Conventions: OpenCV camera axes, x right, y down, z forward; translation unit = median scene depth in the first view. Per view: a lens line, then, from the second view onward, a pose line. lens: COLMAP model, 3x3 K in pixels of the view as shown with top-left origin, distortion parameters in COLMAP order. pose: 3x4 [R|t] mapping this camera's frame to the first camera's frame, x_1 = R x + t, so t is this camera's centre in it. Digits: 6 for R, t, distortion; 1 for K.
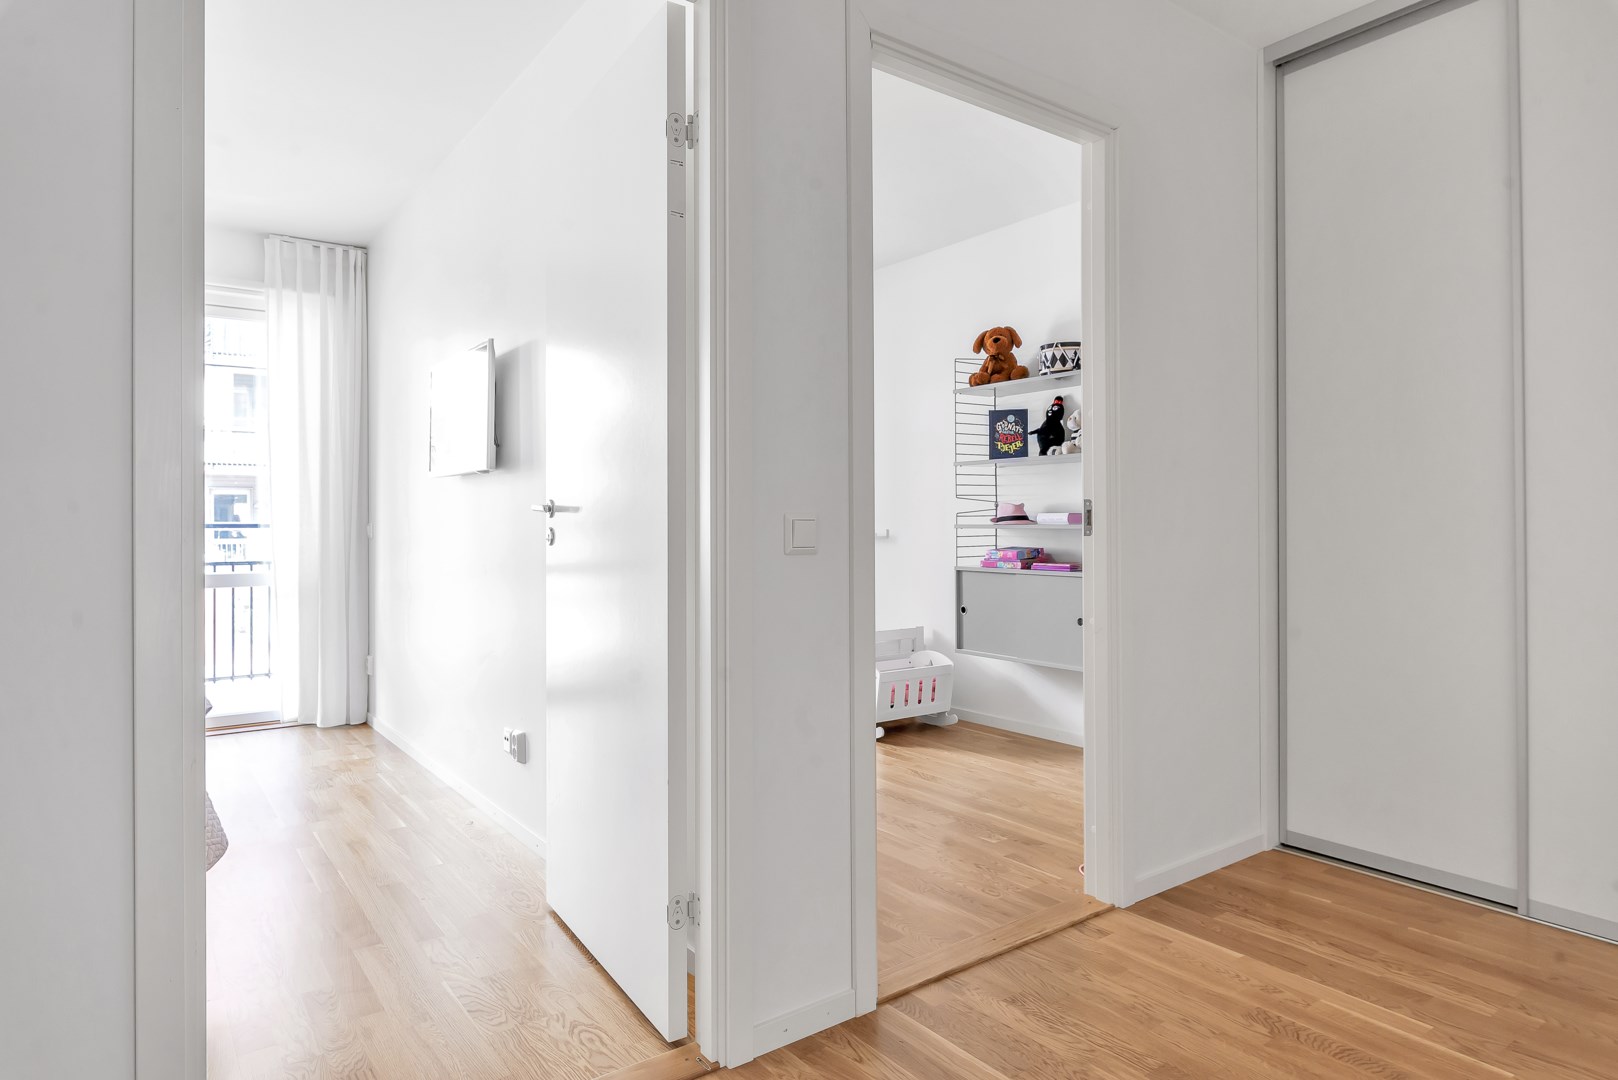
lens RADIAL K [[930.8, 0, 813.0], [0, 930.8, 531.5], [0, 0, 1]] dist [0.003346, -0.004162]
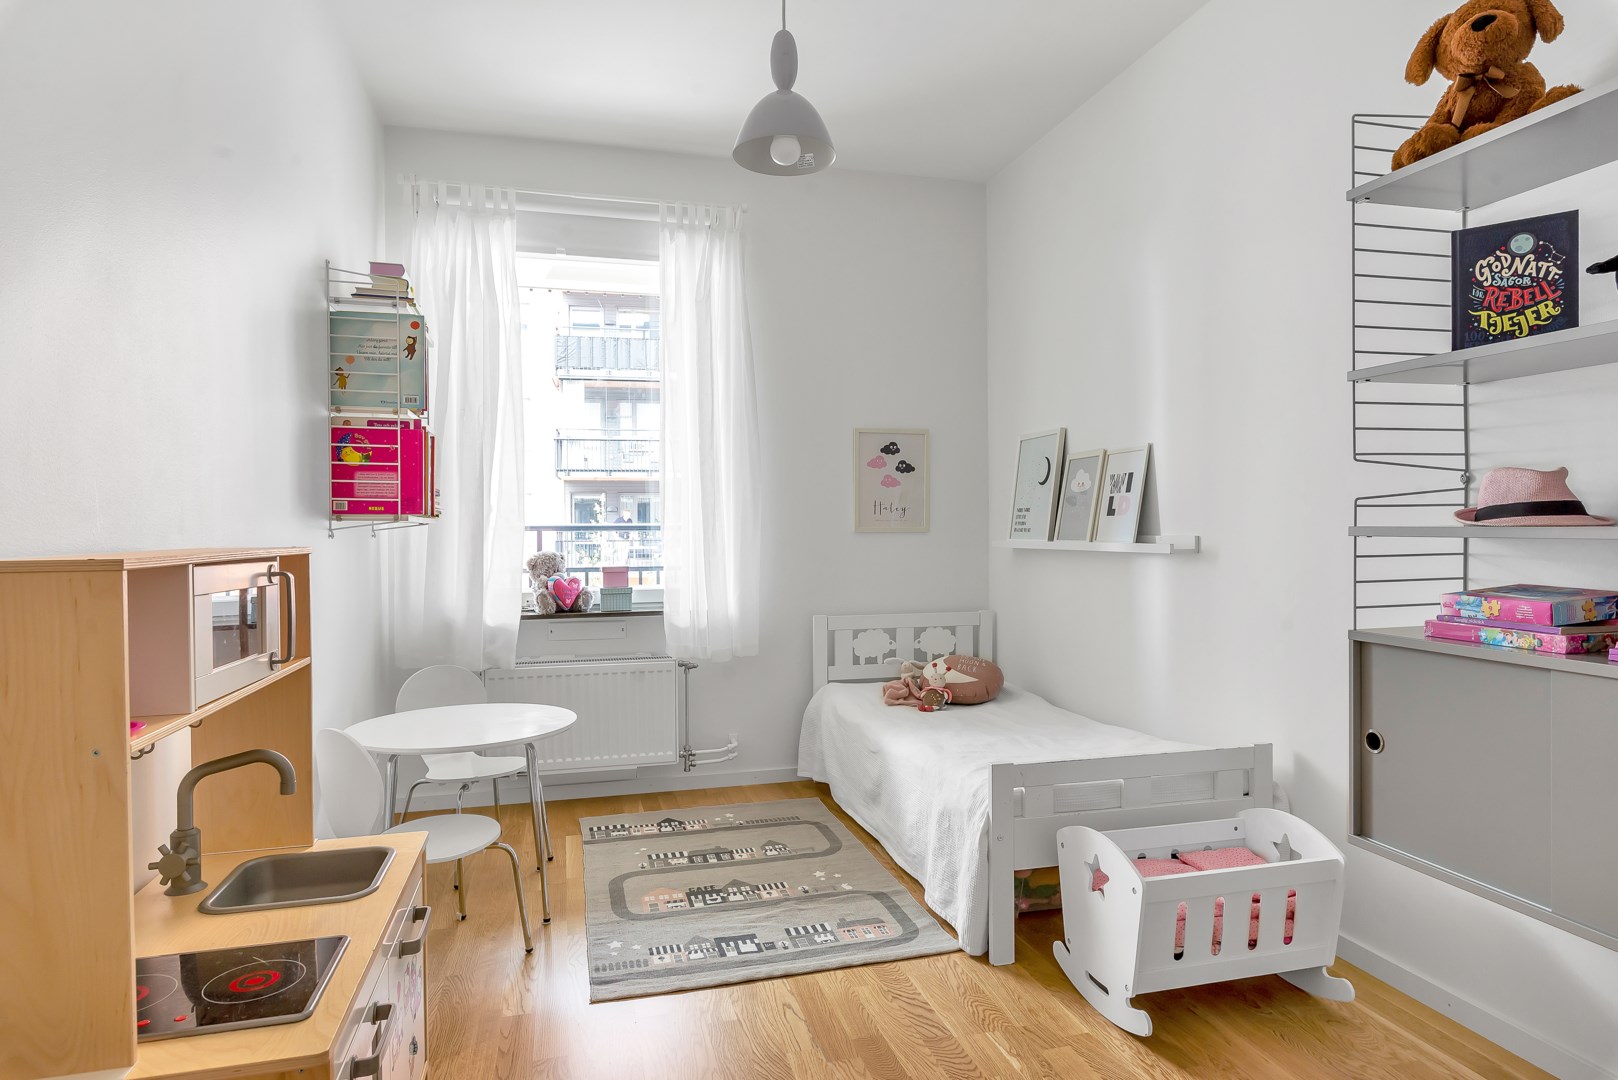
lens RADIAL K [[930.8, 0, 818.2], [0, 930.8, 539.9], [0, 0, 1]] dist [0.003346, -0.004162]
pose [[0.932886, 0.005658, -0.360127, 0.083462], [-0.003679, 0.999974, 0.006180, -0.003197], [0.360152, -0.004440, 0.932883, 0.544999]]
